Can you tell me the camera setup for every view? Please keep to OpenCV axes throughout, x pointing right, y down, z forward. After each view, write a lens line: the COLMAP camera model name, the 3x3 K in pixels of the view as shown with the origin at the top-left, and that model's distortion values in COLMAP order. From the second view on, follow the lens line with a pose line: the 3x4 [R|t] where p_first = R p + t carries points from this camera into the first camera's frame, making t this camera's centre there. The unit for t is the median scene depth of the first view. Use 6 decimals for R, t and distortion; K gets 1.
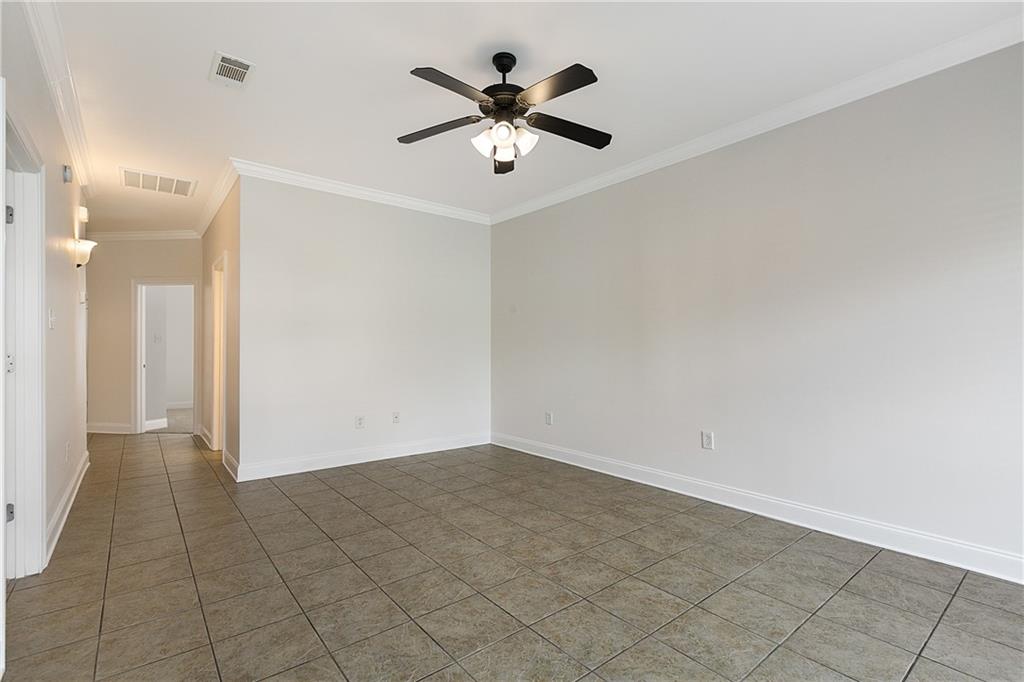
lens RADIAL K [[465.6, 0, 512.0], [0, 465.6, 341.0], [0, 0, 1]] dist [0.000419, -0.000080]
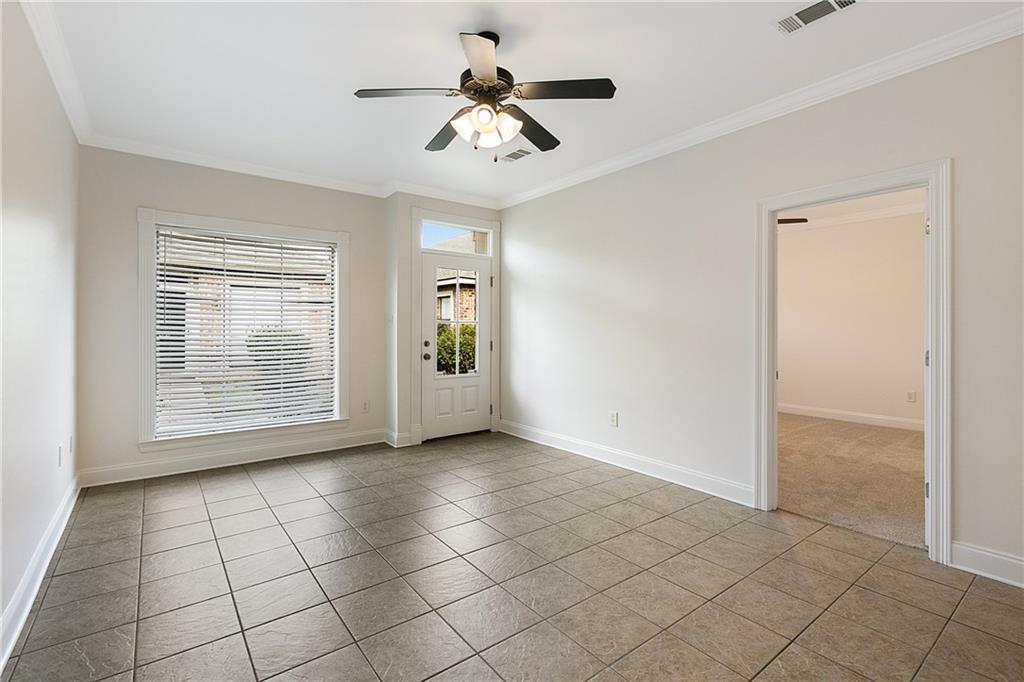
lens RADIAL K [[465.6, 0, 512.0], [0, 465.6, 341.0], [0, 0, 1]] dist [0.000419, -0.000080]
pose [[-0.999507, -0.000450, 0.031382, -0.105260], [-0.000168, 0.999960, 0.008991, -0.002758], [-0.031384, 0.008981, -0.999467, 2.108359]]
